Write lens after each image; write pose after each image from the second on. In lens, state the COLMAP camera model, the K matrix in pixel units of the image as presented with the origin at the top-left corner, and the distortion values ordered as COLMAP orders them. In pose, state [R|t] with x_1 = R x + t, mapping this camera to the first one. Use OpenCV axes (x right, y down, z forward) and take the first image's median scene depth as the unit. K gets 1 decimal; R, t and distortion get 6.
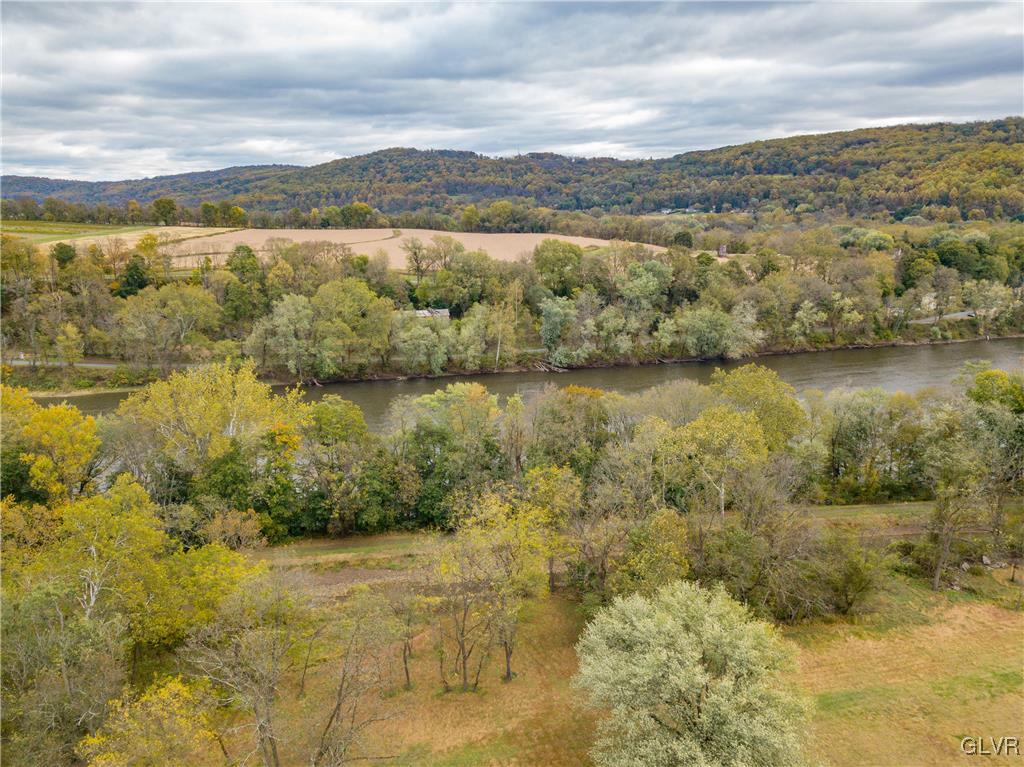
lens RADIAL K [[804.4, 0, 512.0], [0, 804.4, 383.5], [0, 0, 1]] dist [0.033265, 0.002188]
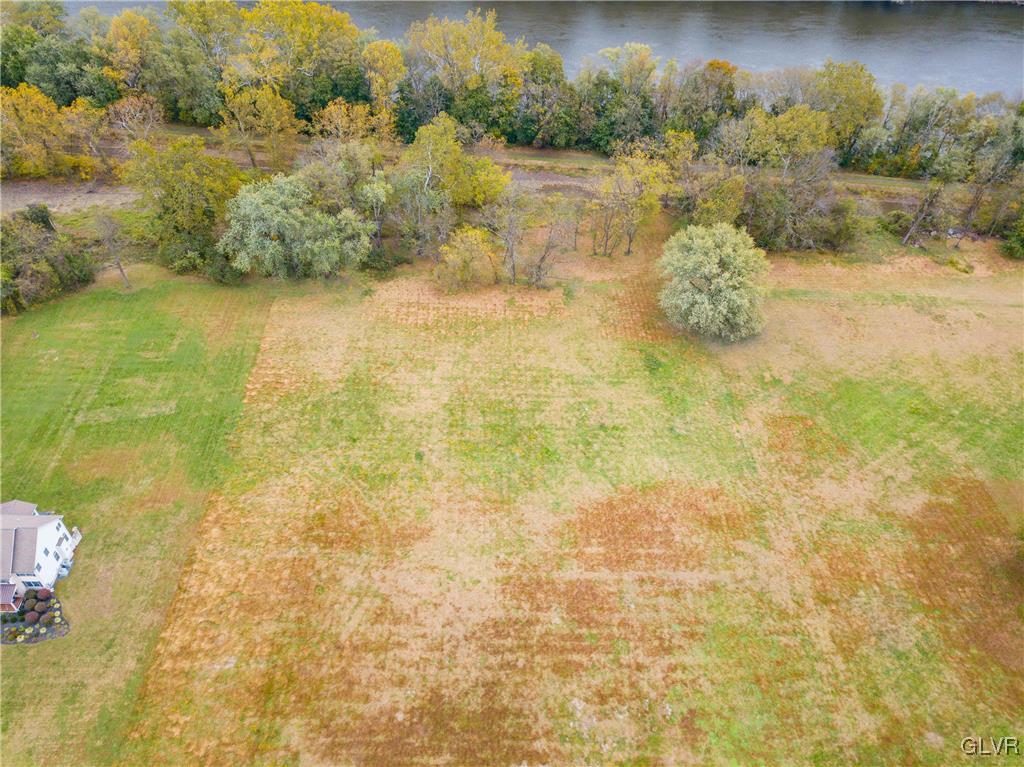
lens RADIAL K [[785.7, 0, 512.0], [0, 785.7, 383.5], [0, 0, 1]] dist [0.037275, 0.000707]
pose [[0.973221, 0.193392, -0.124261, 0.012713], [-0.102656, 0.849315, 0.517809, -0.207955], [0.205677, -0.491186, 0.846424, -0.524199]]
